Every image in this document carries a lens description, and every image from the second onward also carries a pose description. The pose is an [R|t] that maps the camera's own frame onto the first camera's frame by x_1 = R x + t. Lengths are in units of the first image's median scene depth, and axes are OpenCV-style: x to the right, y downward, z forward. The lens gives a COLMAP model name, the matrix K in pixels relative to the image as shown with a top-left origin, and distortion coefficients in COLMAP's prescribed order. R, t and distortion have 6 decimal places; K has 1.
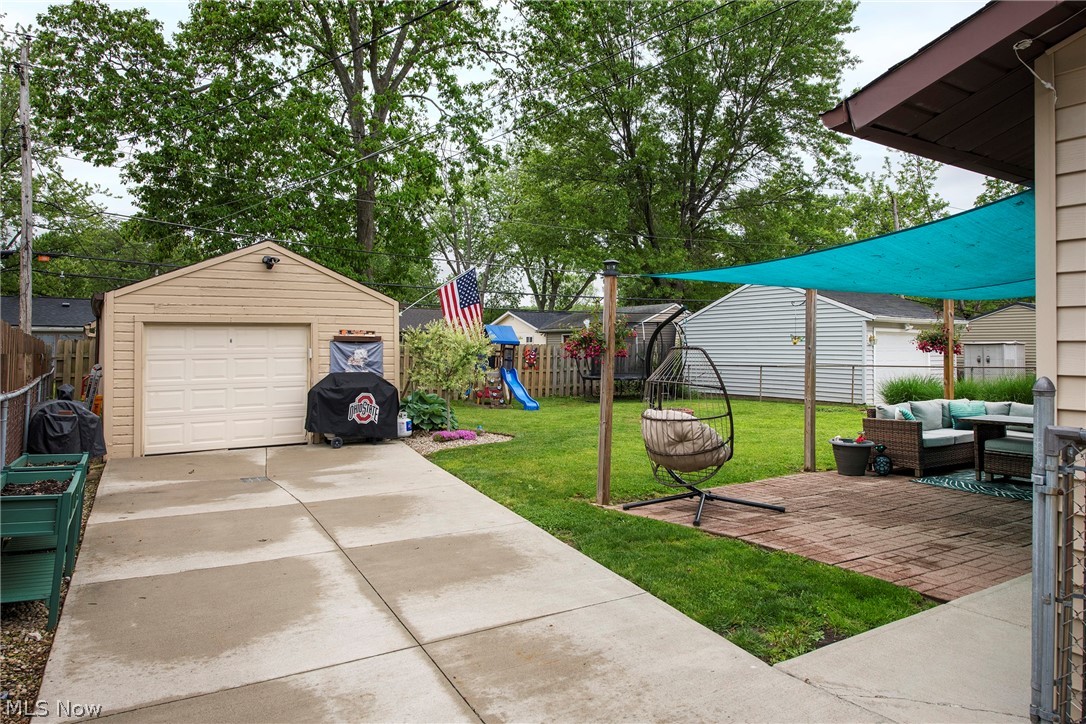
lens RADIAL K [[718.3, 0, 553.4], [0, 718.3, 338.7], [0, 0, 1]] dist [0.000918, -0.001420]
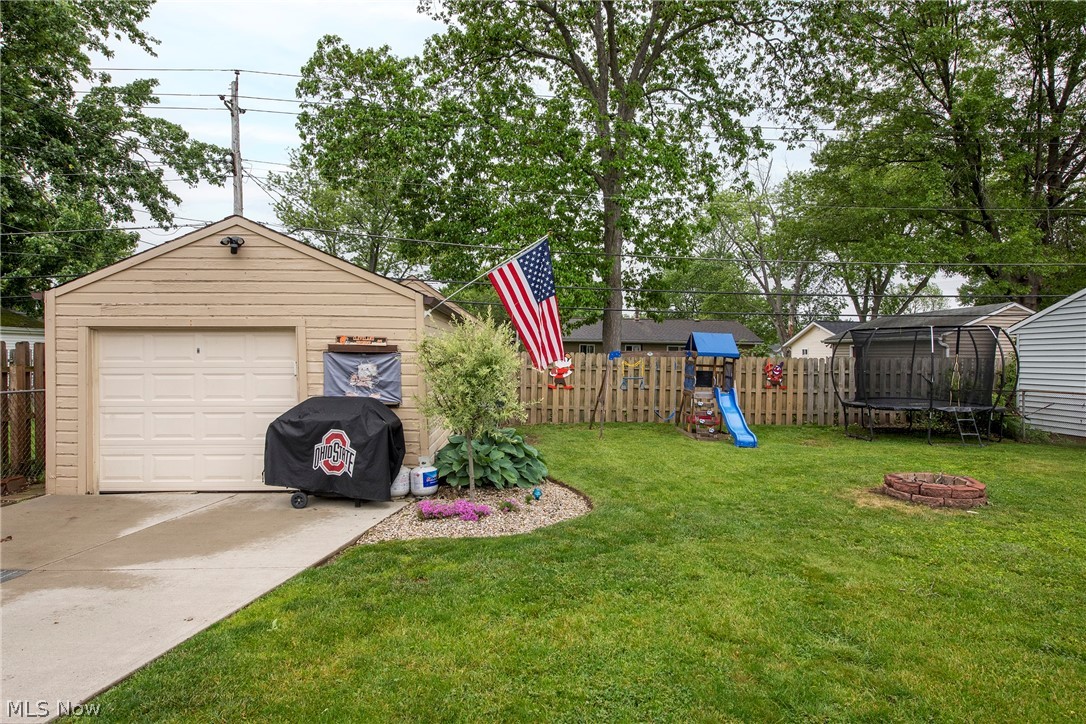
lens RADIAL K [[630.9, 0, 522.6], [0, 630.9, 348.7], [0, 0, 1]] dist [-0.007021, -0.002386]
pose [[0.861687, 0.002470, -0.507435, 0.160577], [-0.003674, 0.999992, -0.001370, 0.000335], [0.507427, 0.003045, 0.861689, 0.508018]]
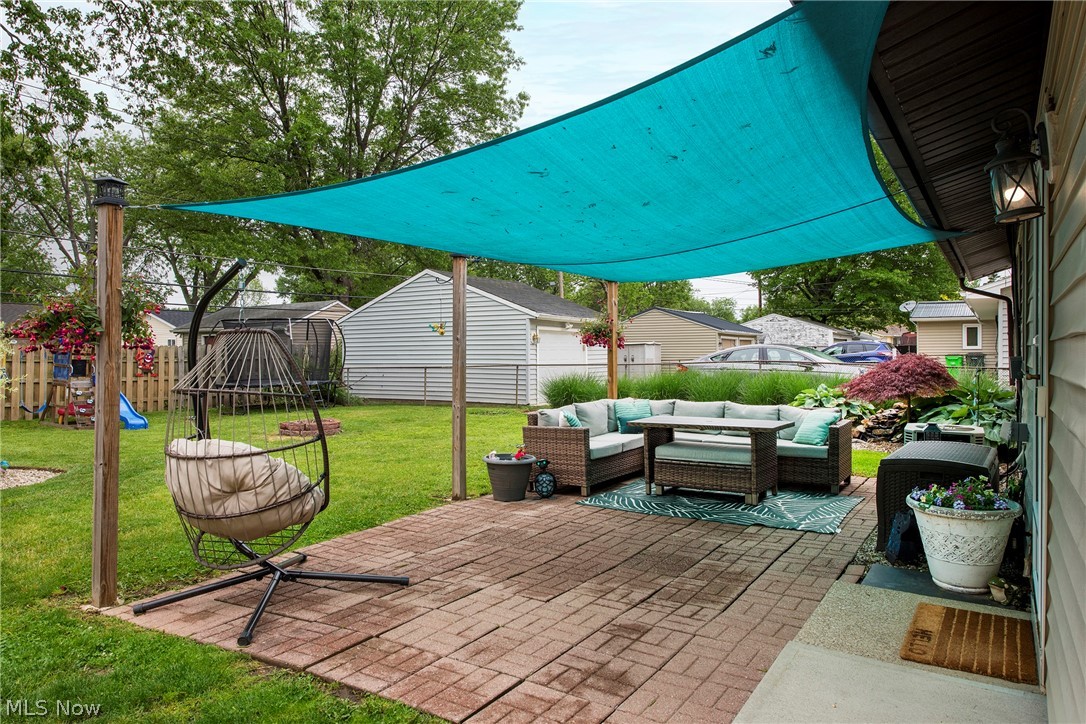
lens RADIAL K [[718.3, 0, 553.4], [0, 718.3, 338.7], [0, 0, 1]] dist [0.000918, -0.001420]
pose [[0.904234, 0.000764, 0.427037, 0.072746], [0.001681, 0.999984, -0.005348, 0.010226], [-0.427034, 0.005554, 0.904218, 0.158821]]
